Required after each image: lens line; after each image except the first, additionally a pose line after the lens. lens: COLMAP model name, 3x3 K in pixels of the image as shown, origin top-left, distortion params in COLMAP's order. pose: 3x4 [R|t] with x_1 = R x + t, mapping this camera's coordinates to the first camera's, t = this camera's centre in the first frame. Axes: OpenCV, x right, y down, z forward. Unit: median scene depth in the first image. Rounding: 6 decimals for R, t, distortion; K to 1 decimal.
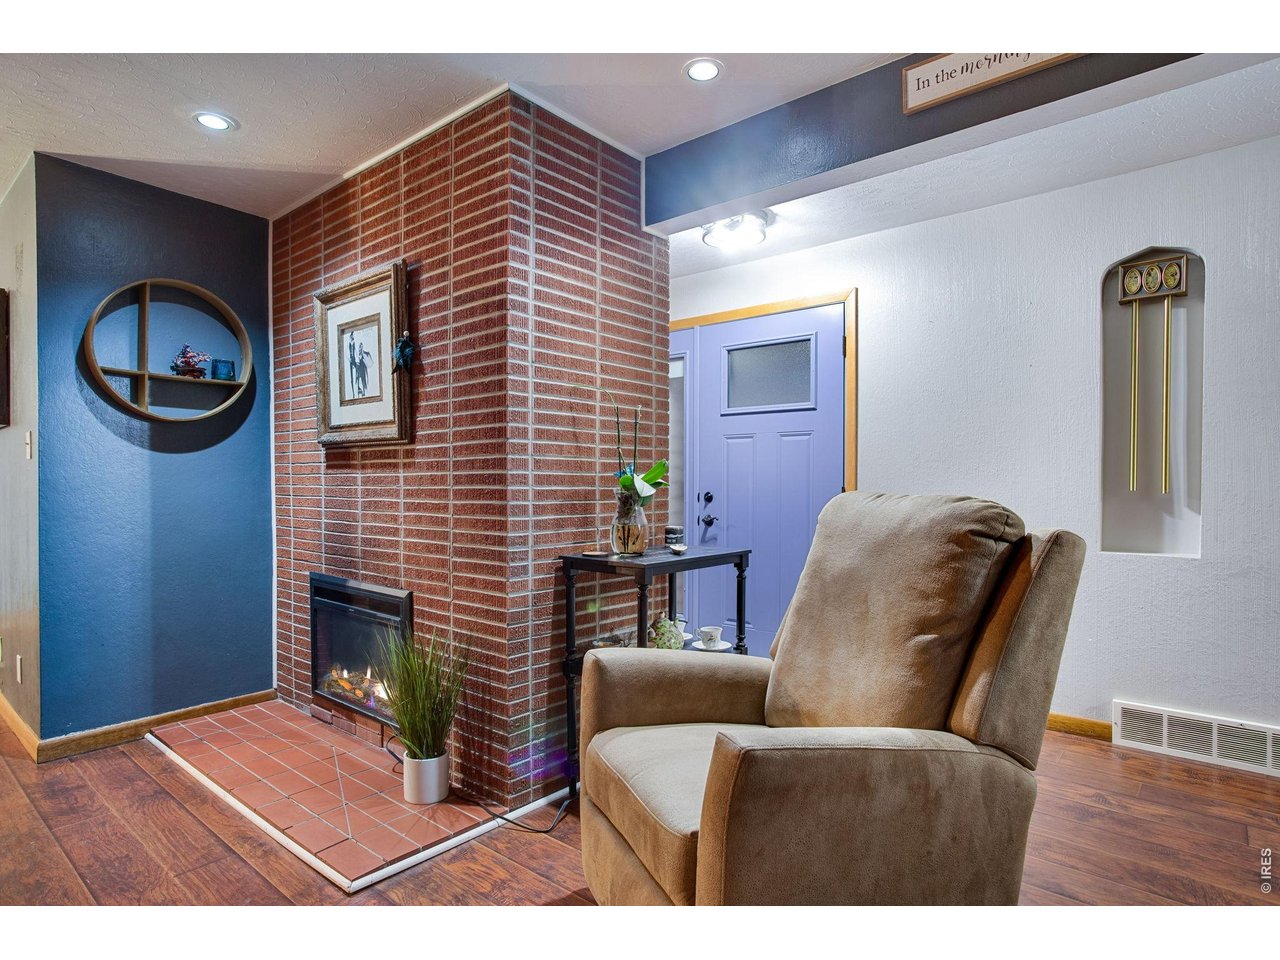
lens RADIAL K [[704.0, 0, 640.8], [0, 704.0, 495.4], [0, 0, 1]] dist [-0.005617, -0.001513]
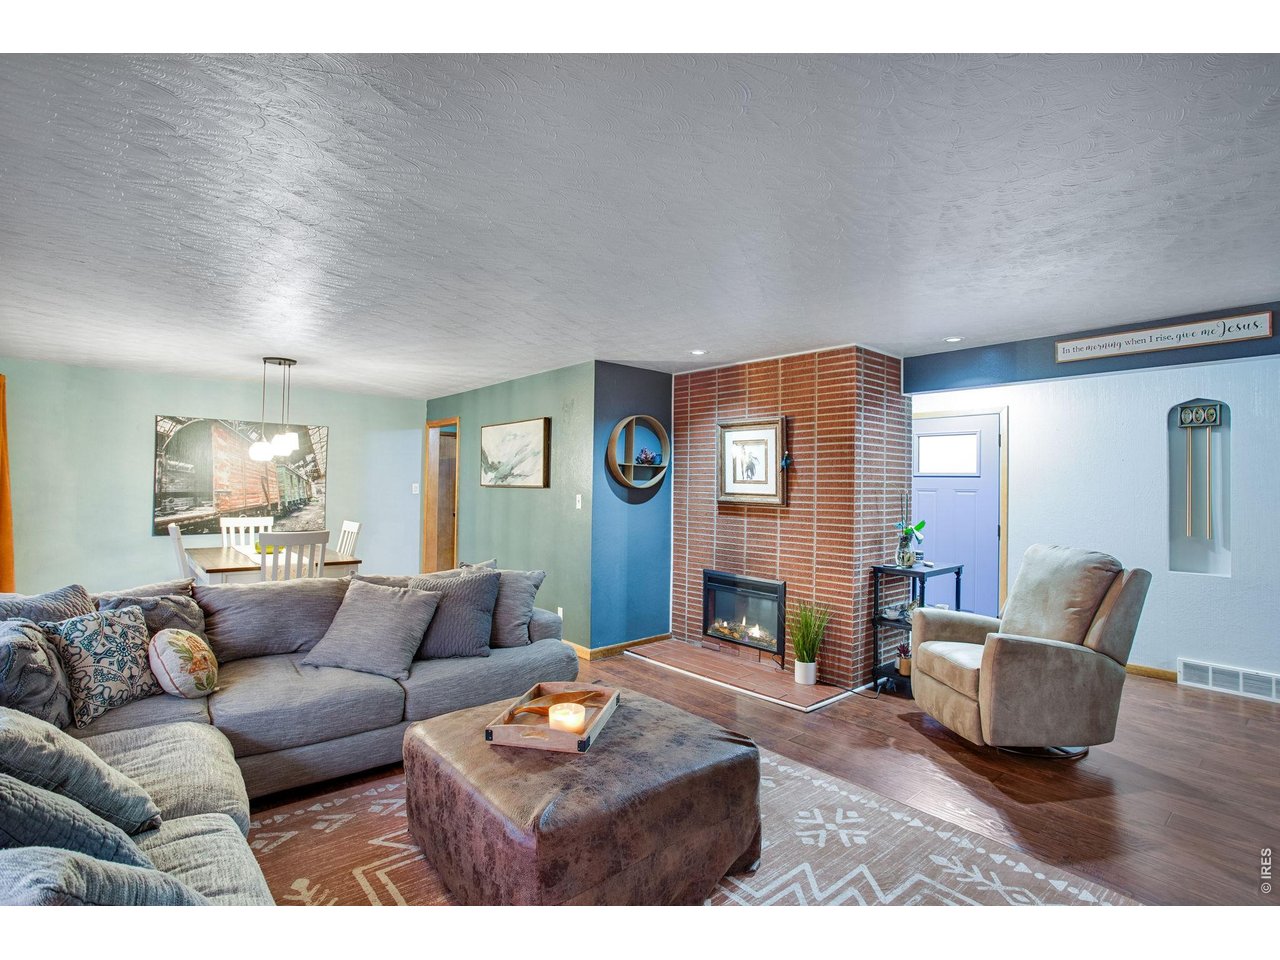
lens RADIAL K [[611.4, 0, 681.9], [0, 611.4, 480.6], [0, 0, 1]] dist [0.001738, 0.001318]
pose [[0.992122, 0.011037, -0.124789, -0.397018], [-0.014947, 0.999425, -0.030439, -0.089053], [0.124381, 0.032065, 0.991716, -0.742963]]
